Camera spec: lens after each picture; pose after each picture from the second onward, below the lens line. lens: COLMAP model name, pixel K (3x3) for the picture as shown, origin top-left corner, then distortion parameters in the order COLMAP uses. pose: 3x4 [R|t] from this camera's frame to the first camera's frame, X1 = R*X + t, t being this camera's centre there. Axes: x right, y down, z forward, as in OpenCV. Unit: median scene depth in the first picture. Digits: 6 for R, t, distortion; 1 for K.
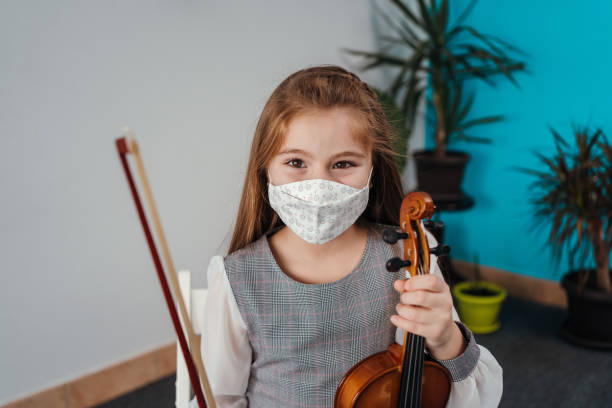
lens RADIAL K [[628.3, 0, 333.4], [0, 628.3, 212.9], [0, 0, 1]] dist [-0.004785, 0.005674]
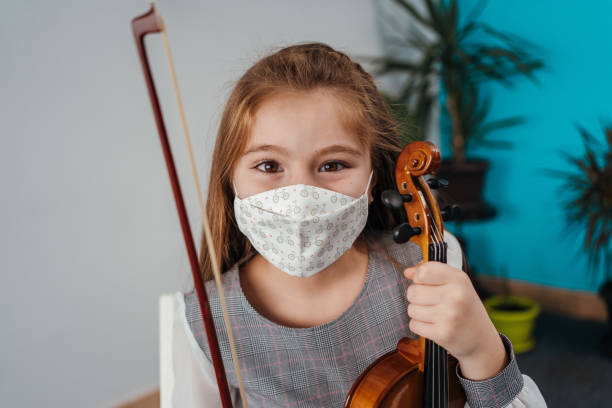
lens RADIAL K [[640.2, 0, 334.6], [0, 640.2, 214.1], [0, 0, 1]] dist [0.001006, 0.013582]
pose [[0.998146, -0.055425, -0.025147, 0.028688], [0.054740, 0.998132, -0.027146, 0.001626], [0.026605, 0.025719, 0.999315, 0.220055]]
